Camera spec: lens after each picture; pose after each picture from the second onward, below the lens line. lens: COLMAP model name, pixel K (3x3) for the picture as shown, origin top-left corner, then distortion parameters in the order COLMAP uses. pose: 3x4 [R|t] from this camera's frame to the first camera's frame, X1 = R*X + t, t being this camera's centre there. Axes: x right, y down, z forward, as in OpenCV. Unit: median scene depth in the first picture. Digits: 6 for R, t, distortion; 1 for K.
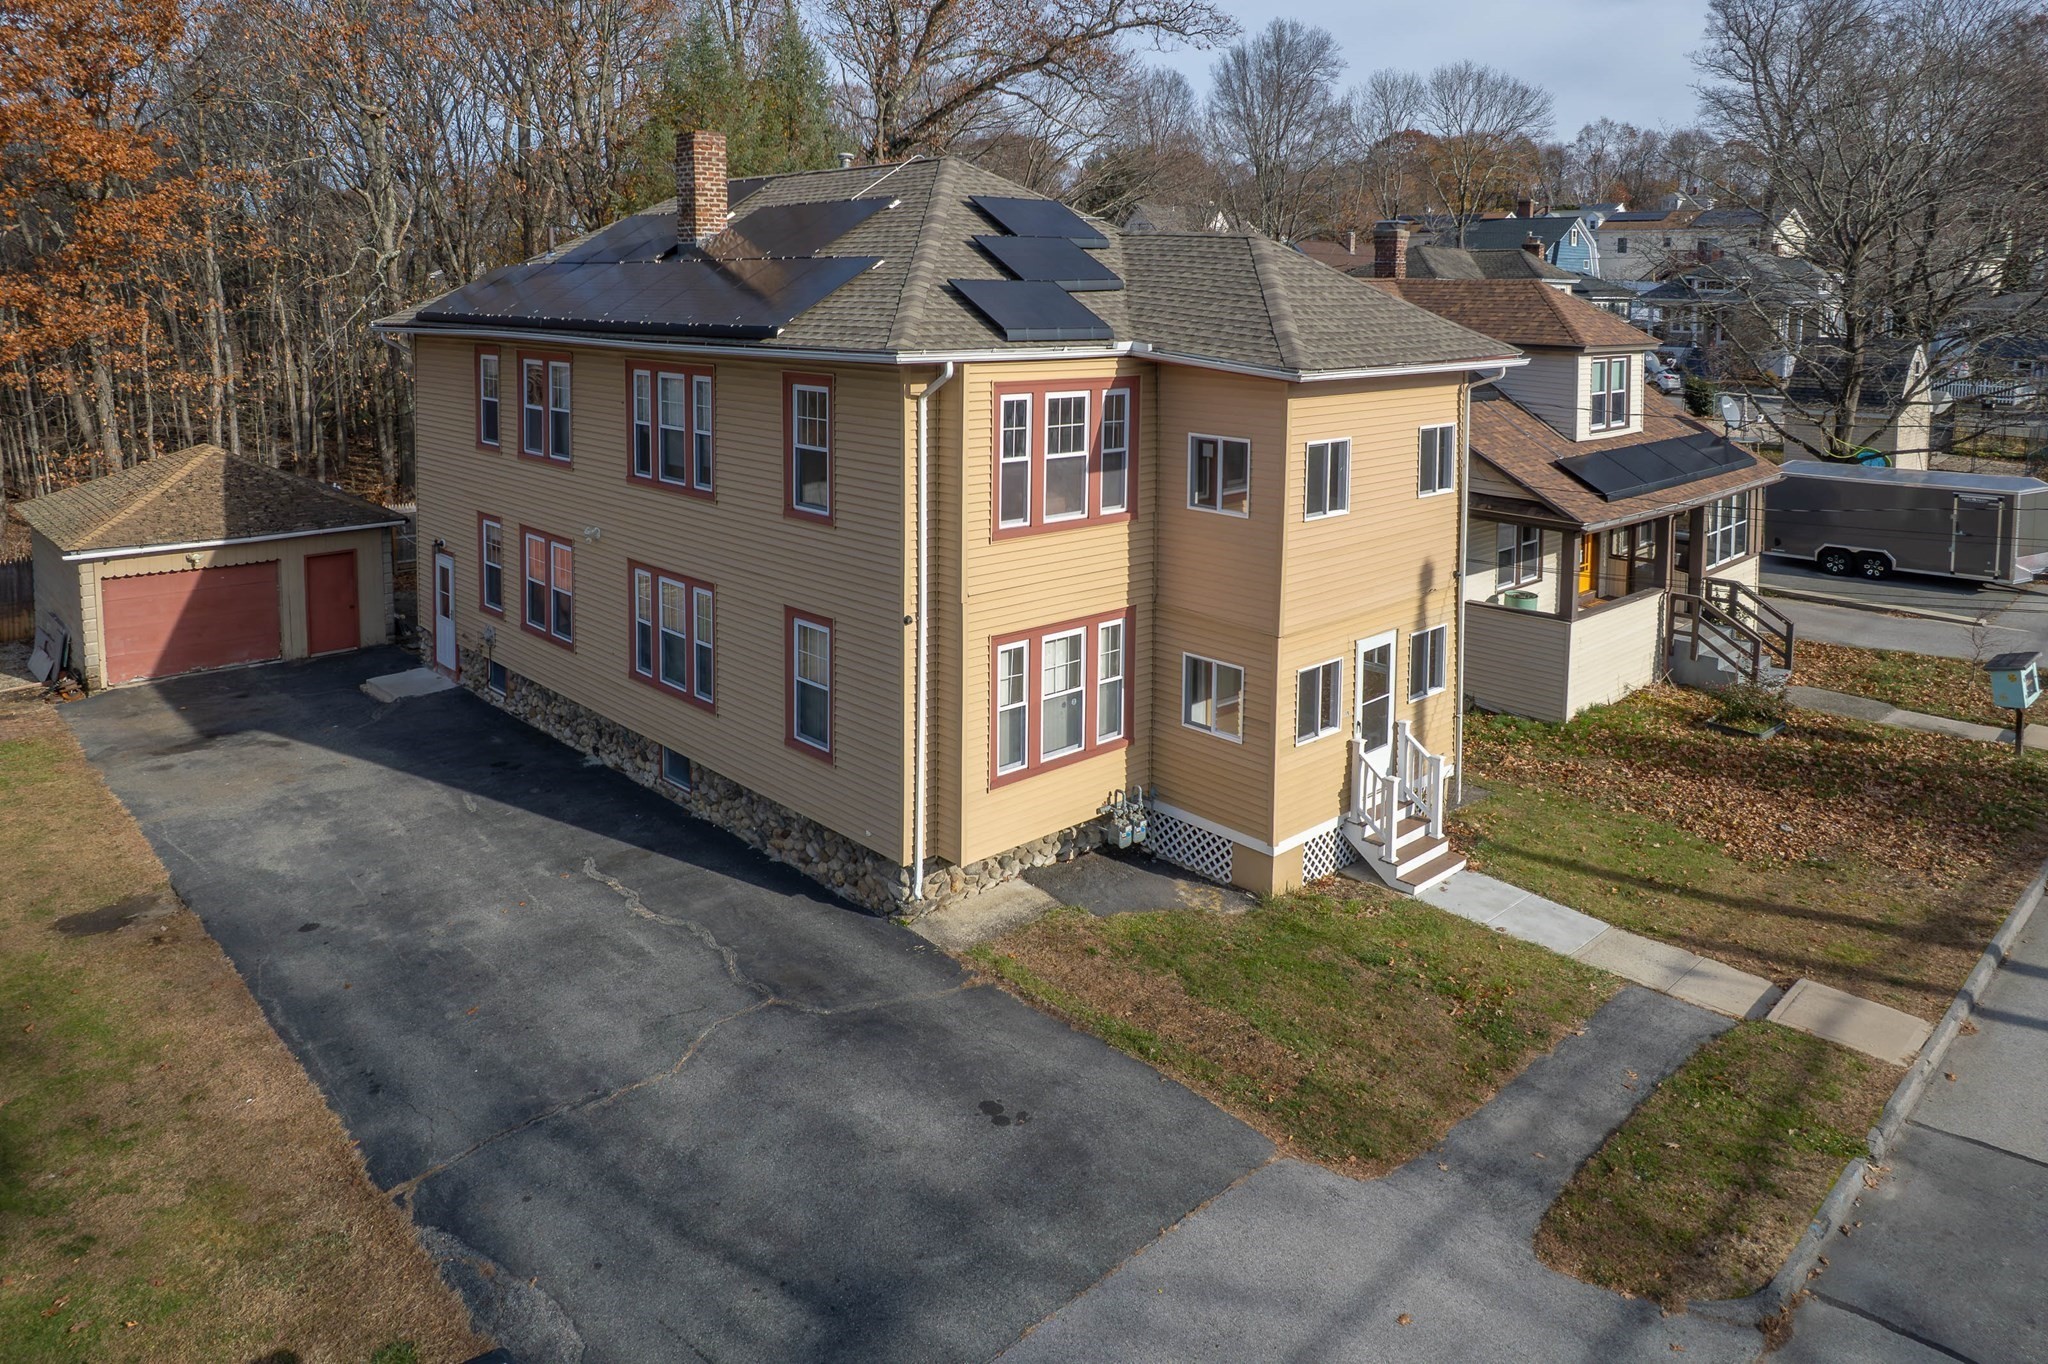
lens RADIAL K [[1361.1, 0, 1028.3], [0, 1361.1, 394.3], [0, 0, 1]] dist [-0.024978, 0.003716]
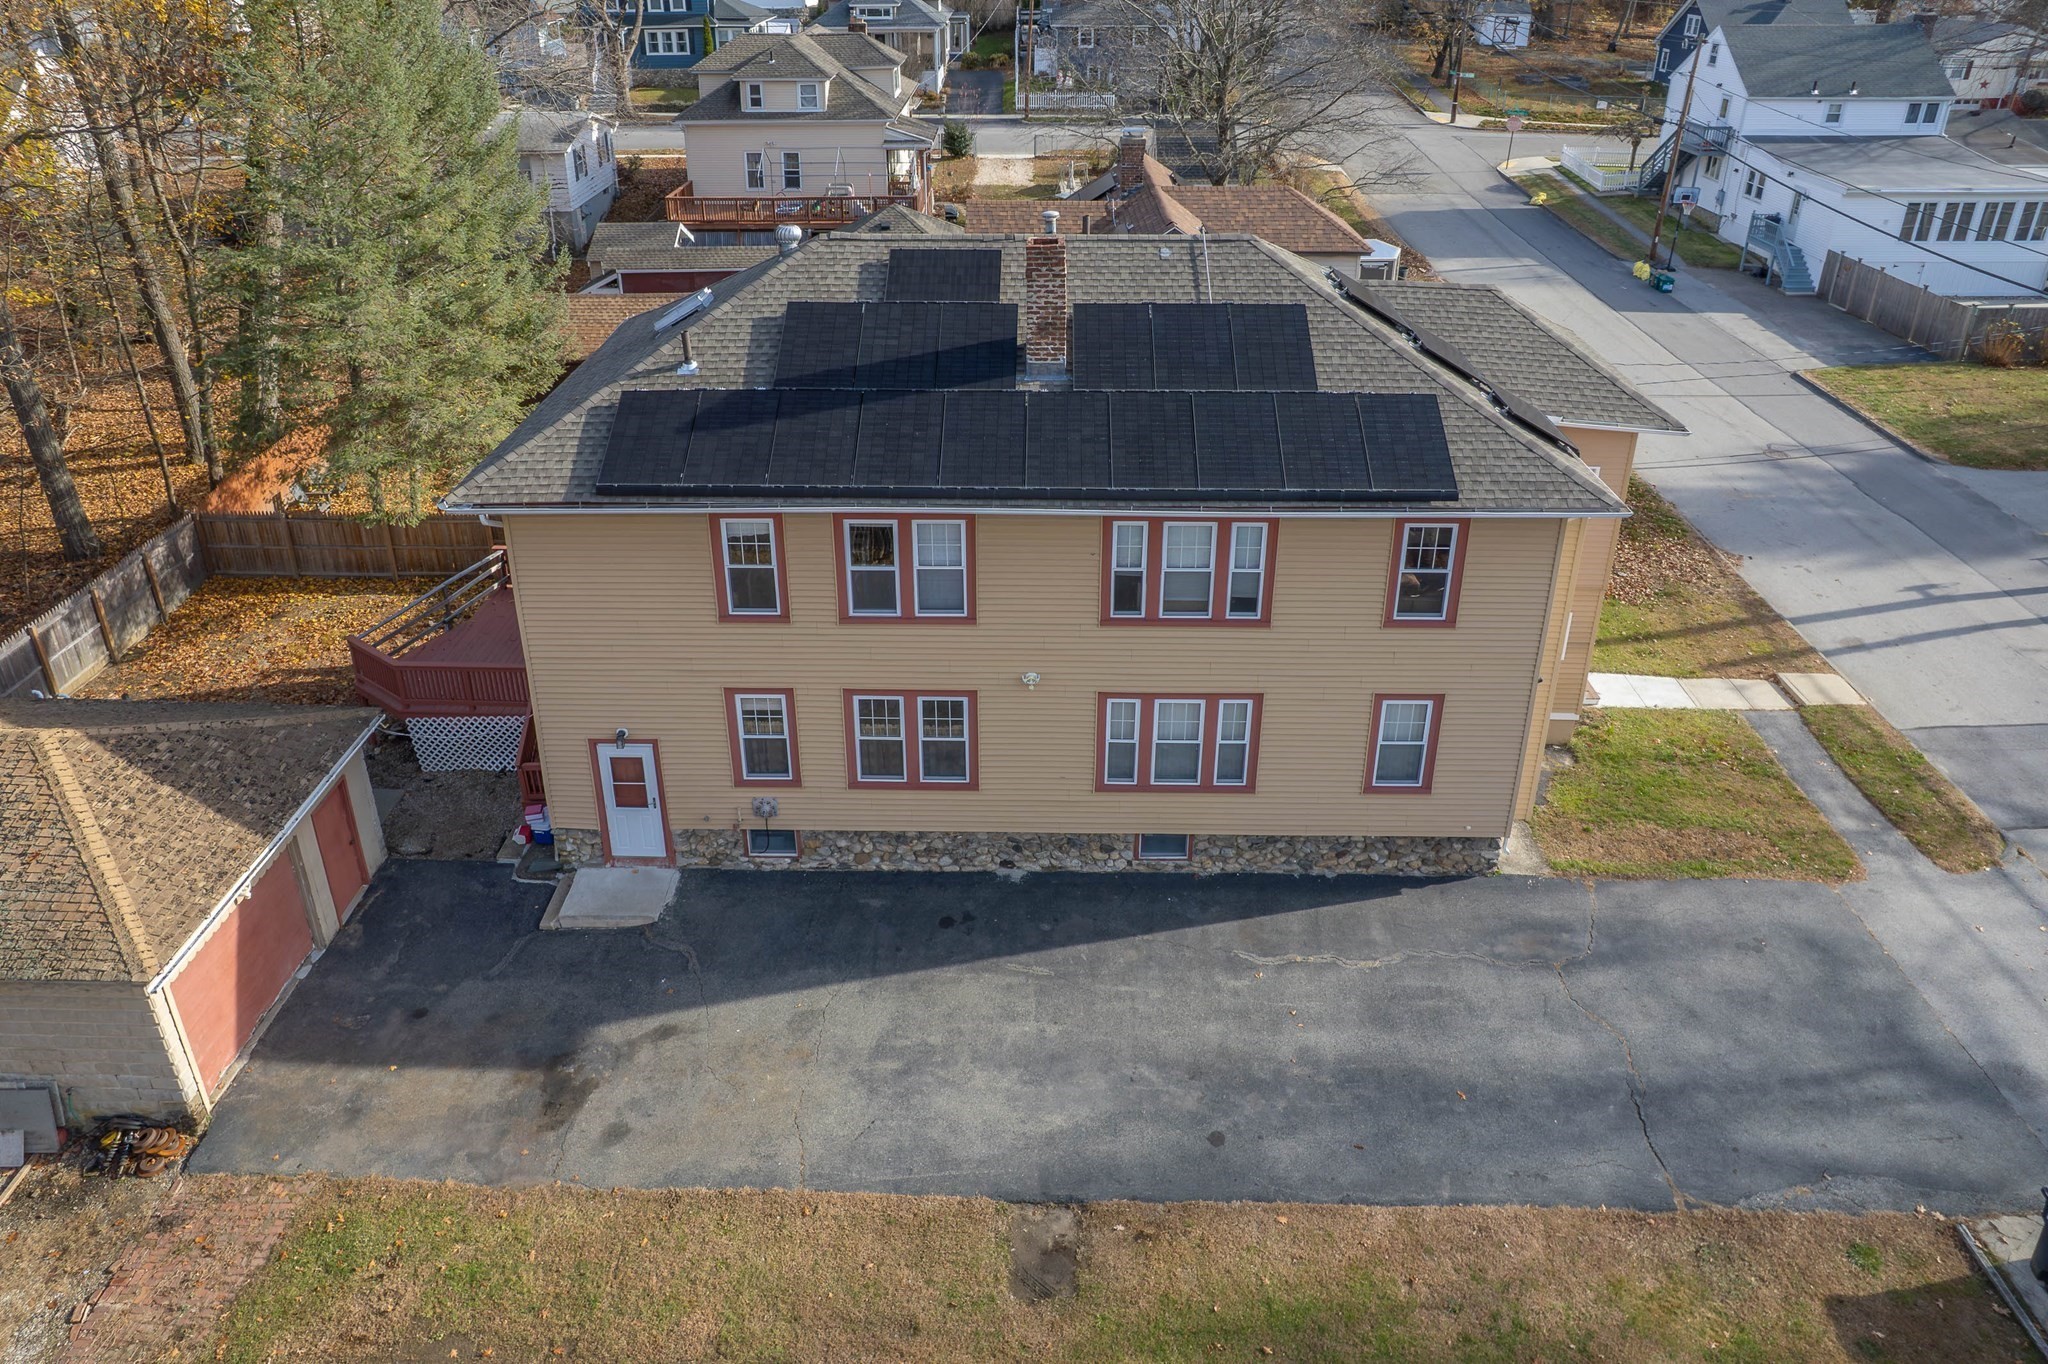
lens RADIAL K [[1361.1, 0, 1018.7], [0, 1361.1, 502.1], [0, 0, 1]] dist [-0.024978, 0.003716]
pose [[0.709616, -0.291544, 0.641442, -1.109101], [0.061070, 0.932401, 0.356228, -0.442230], [-0.701937, -0.213613, 0.679451, 0.445279]]
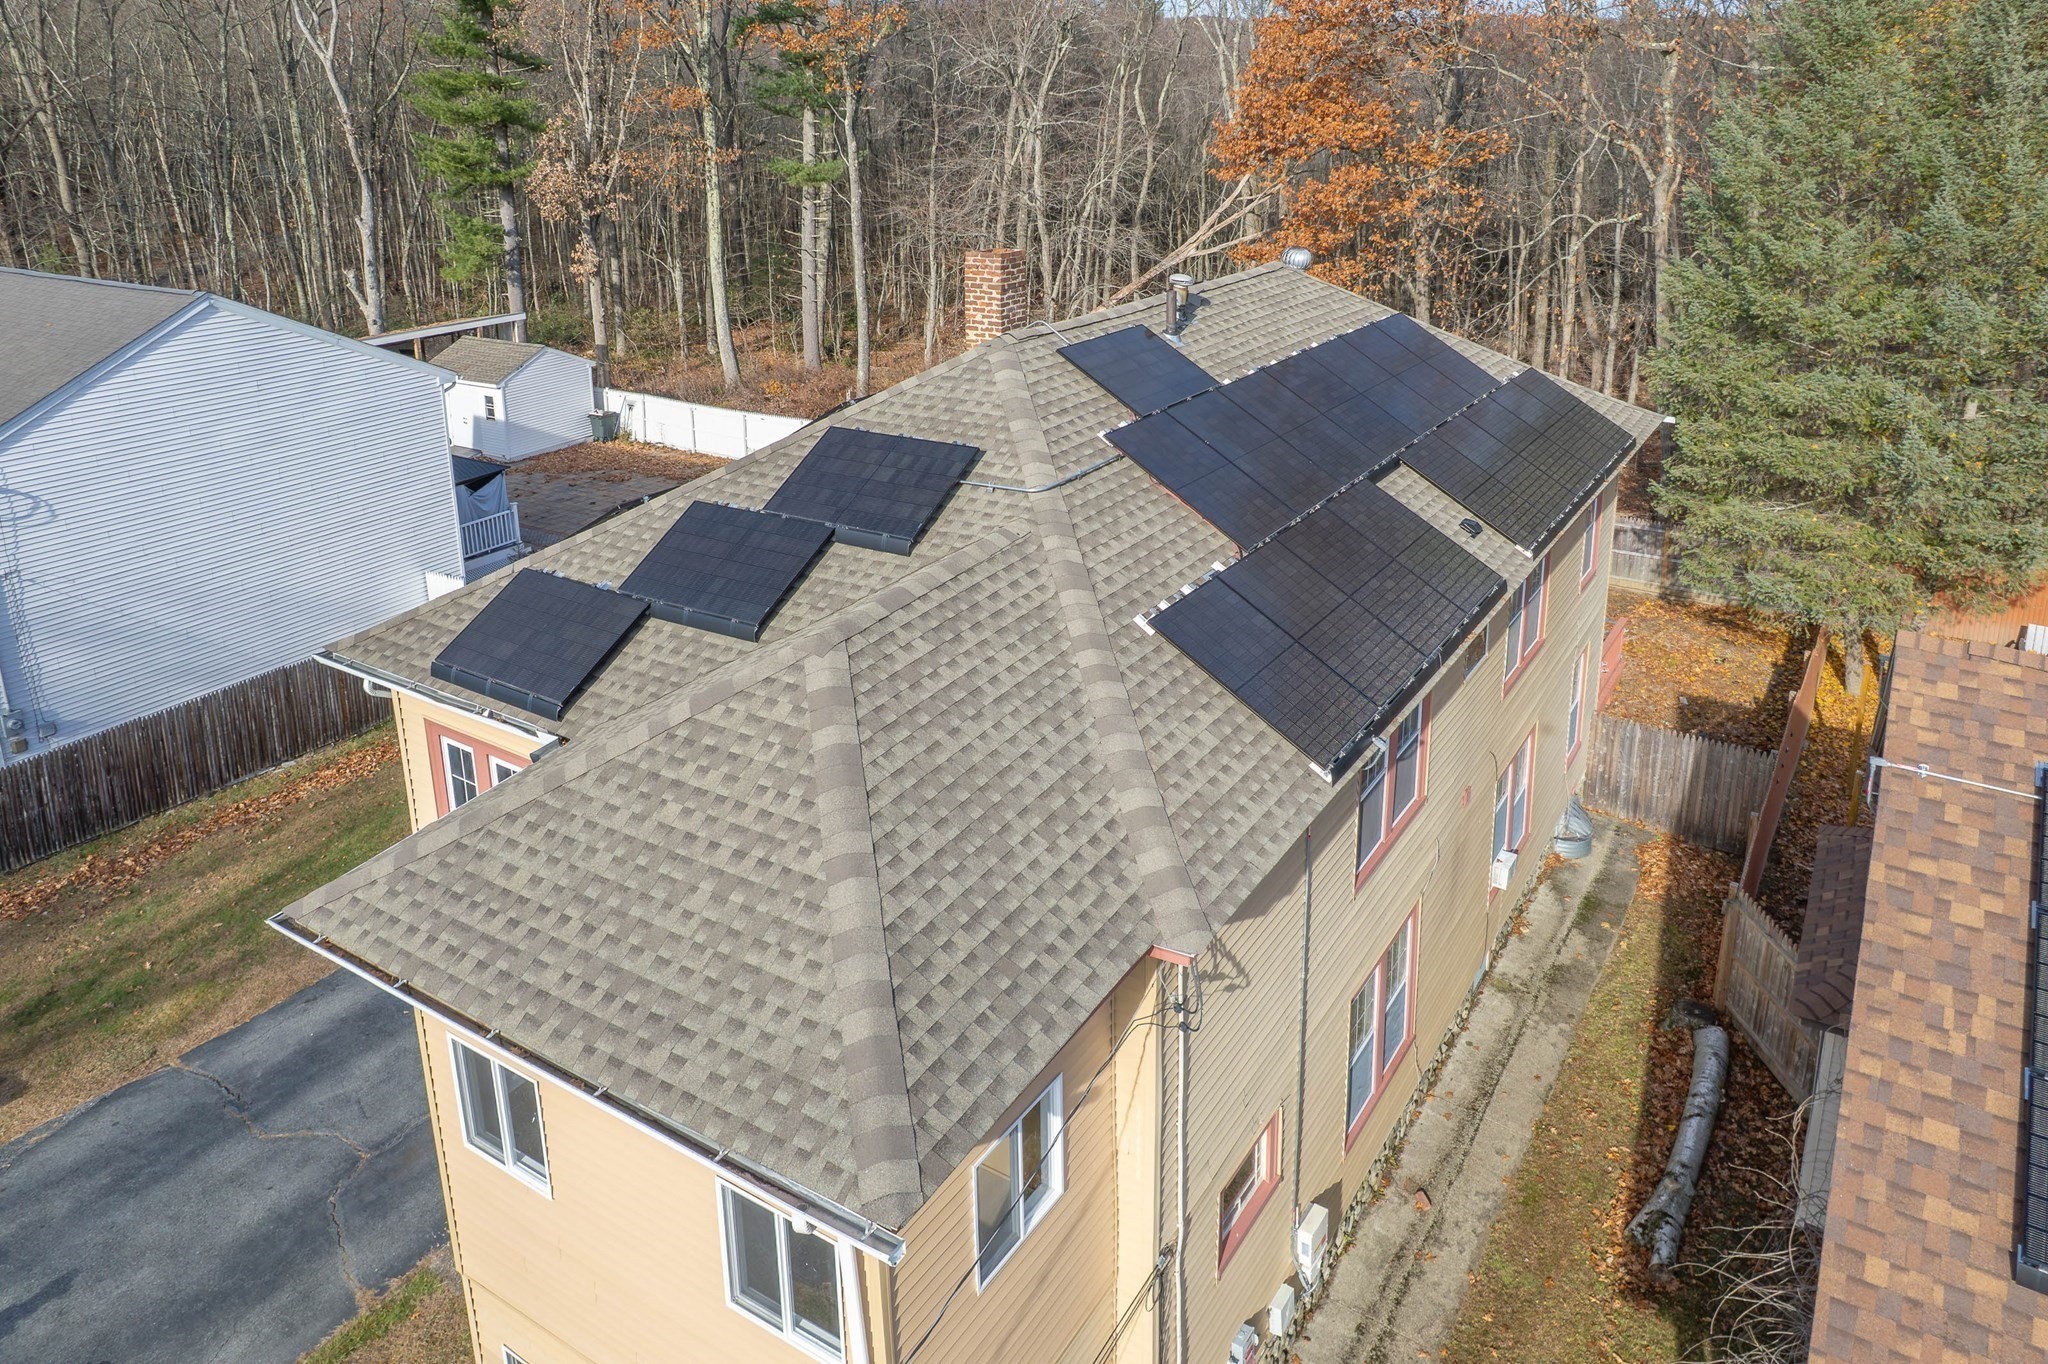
lens RADIAL K [[1361.1, 0, 1128.2], [0, 1361.1, 437.2], [0, 0, 1]] dist [-0.024978, 0.003716]
pose [[0.272663, 0.231980, -0.933724, 0.725288], [-0.064895, 0.972720, 0.222719, -0.341251], [0.959919, -0.000133, 0.280279, 1.065121]]
